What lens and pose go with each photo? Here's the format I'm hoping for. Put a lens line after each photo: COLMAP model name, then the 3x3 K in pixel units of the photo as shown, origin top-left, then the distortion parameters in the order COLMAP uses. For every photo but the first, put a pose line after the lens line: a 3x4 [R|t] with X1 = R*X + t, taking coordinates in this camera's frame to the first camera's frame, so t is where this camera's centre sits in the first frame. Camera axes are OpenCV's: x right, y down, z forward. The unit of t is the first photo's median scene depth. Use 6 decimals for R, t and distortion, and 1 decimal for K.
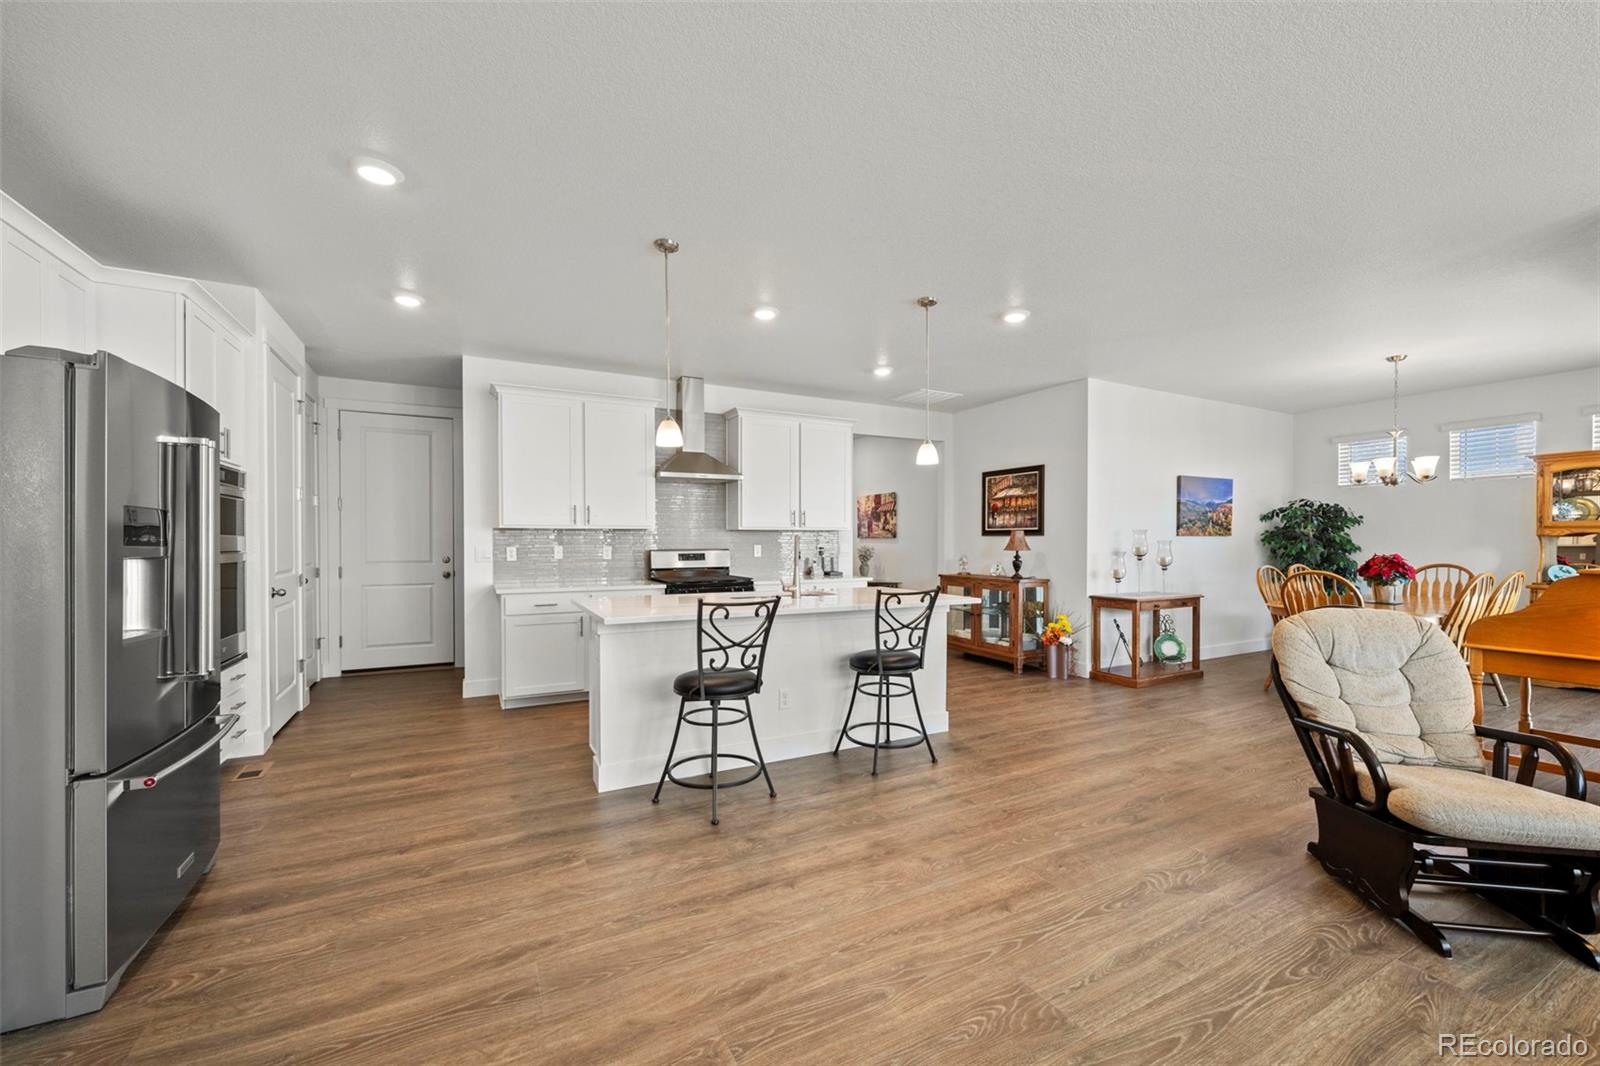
lens RADIAL K [[637.1, 0, 805.5], [0, 637.1, 546.1], [0, 0, 1]] dist [0.001234, 0.000080]
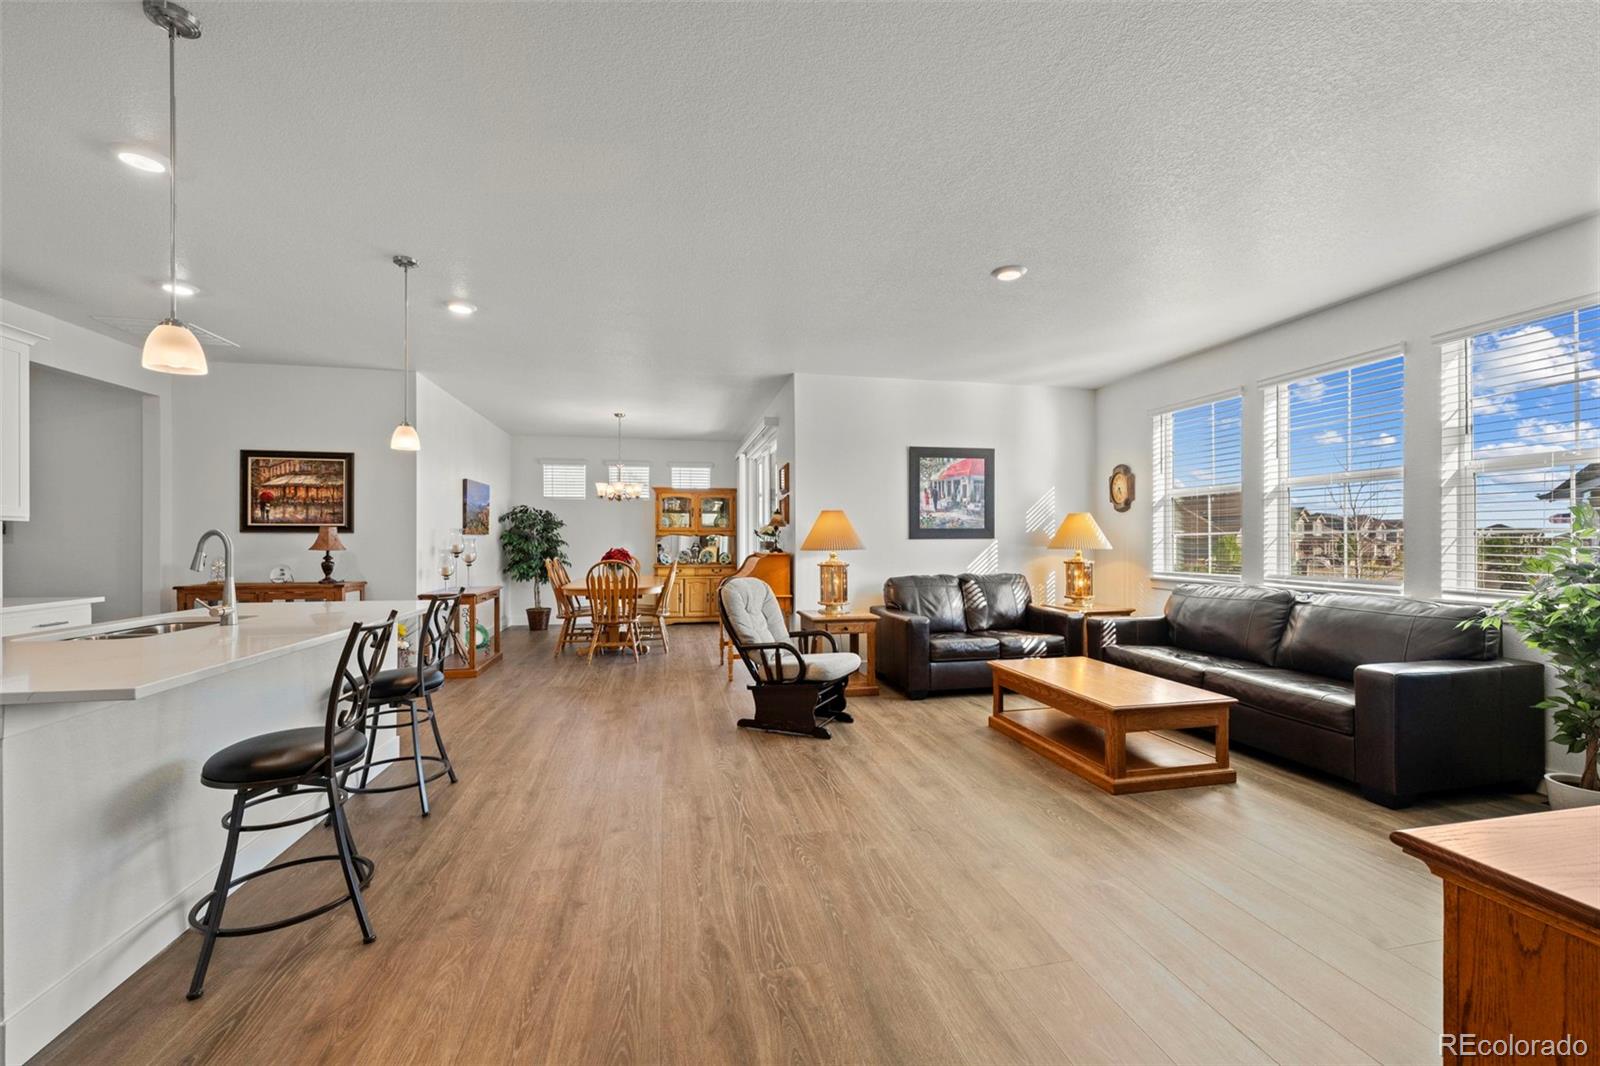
lens RADIAL K [[637.1, 0, 799.7], [0, 637.1, 541.1], [0, 0, 1]] dist [0.001234, 0.000080]
pose [[0.281690, -0.003325, 0.959500, -0.292781], [0.009682, 0.999953, 0.000623, 0.000294], [-0.959457, 0.009115, 0.281709, 0.148521]]
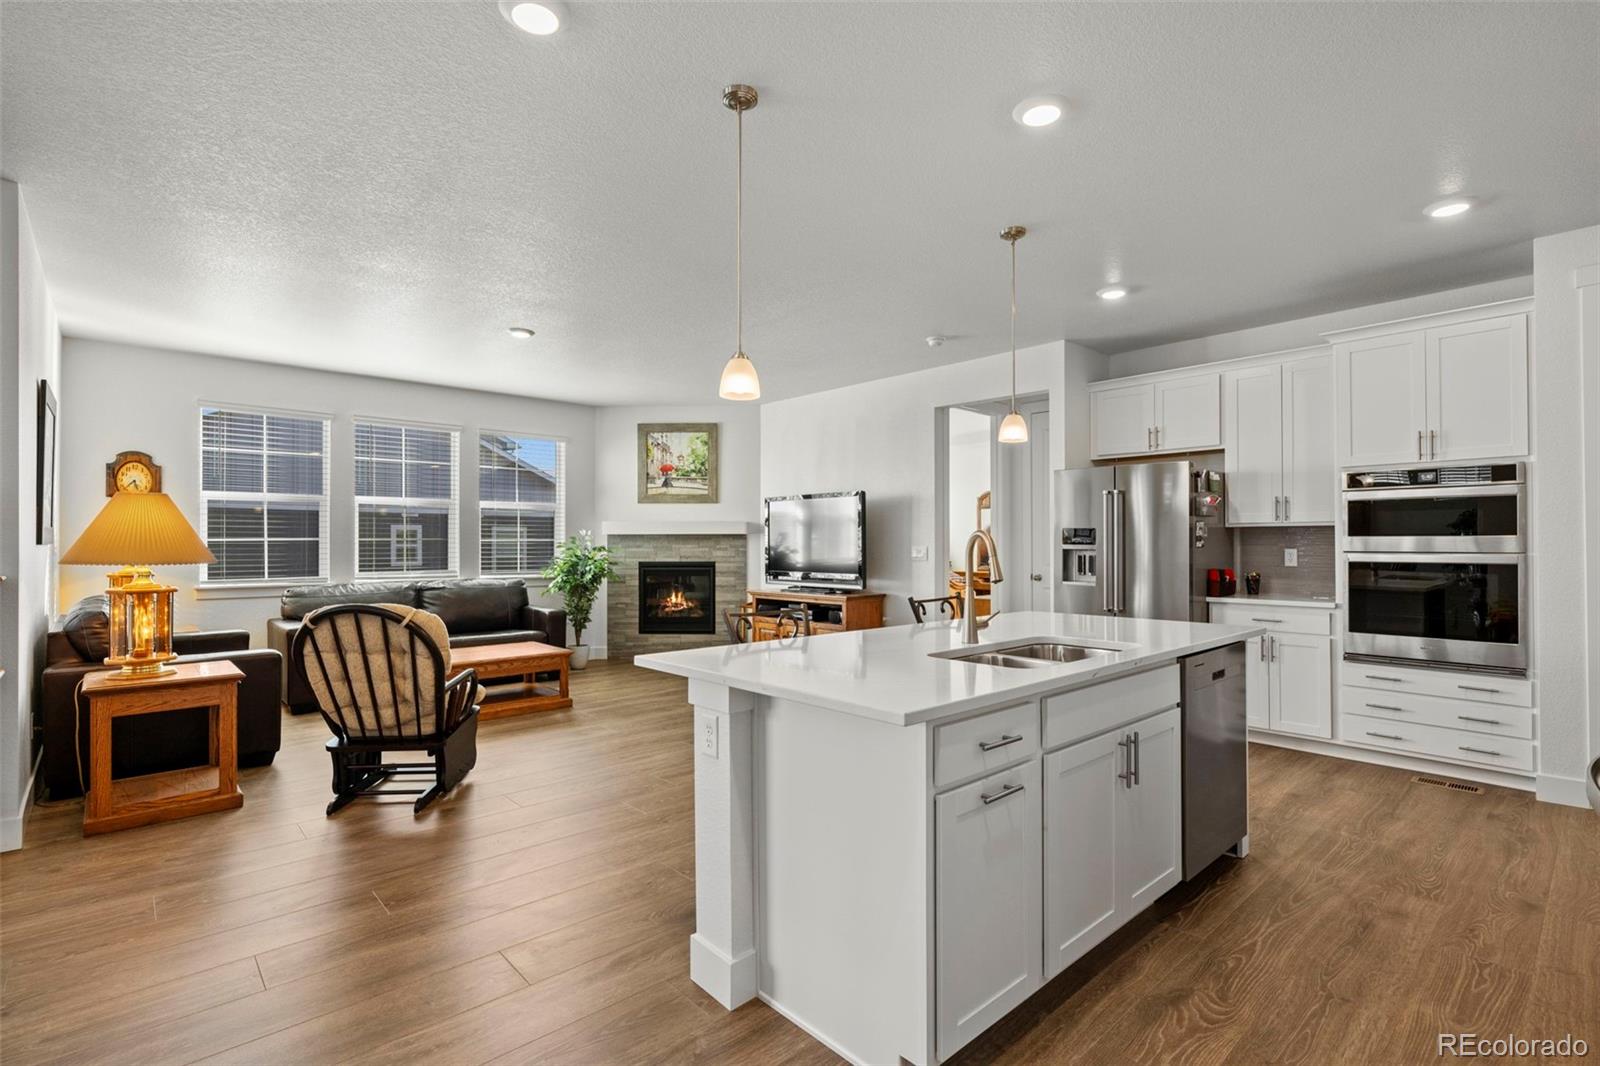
lens RADIAL K [[782.8, 0, 811.9], [0, 782.8, 536.0], [0, 0, 1]] dist [0.002227, 0.000466]
pose [[-0.969202, -0.003241, -0.246244, 0.174559], [-0.002847, 0.999994, -0.001958, -0.007416], [0.246249, -0.001197, -0.969206, 1.003901]]
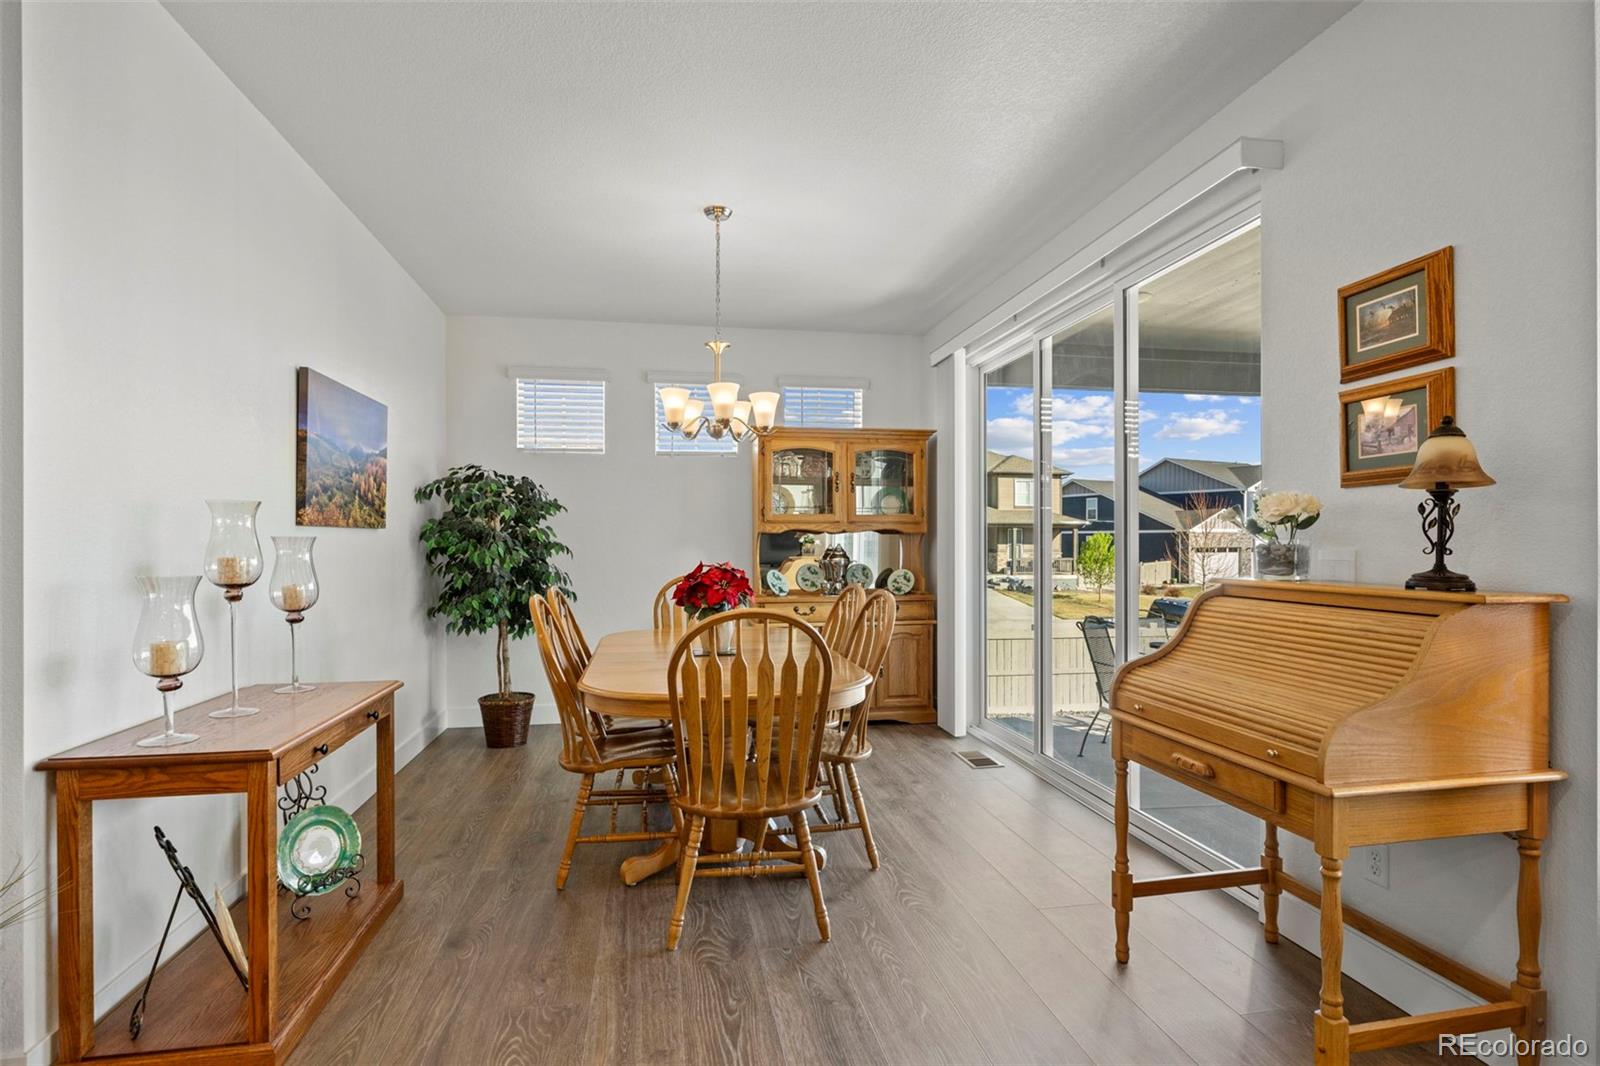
lens RADIAL K [[782.8, 0, 807.8], [0, 782.8, 544.6], [0, 0, 1]] dist [0.002227, 0.000466]
pose [[0.293753, -0.005507, 0.955865, 0.226225], [0.011211, 0.999934, 0.002316, -0.002368], [-0.955816, 0.010036, 0.293796, 0.572496]]
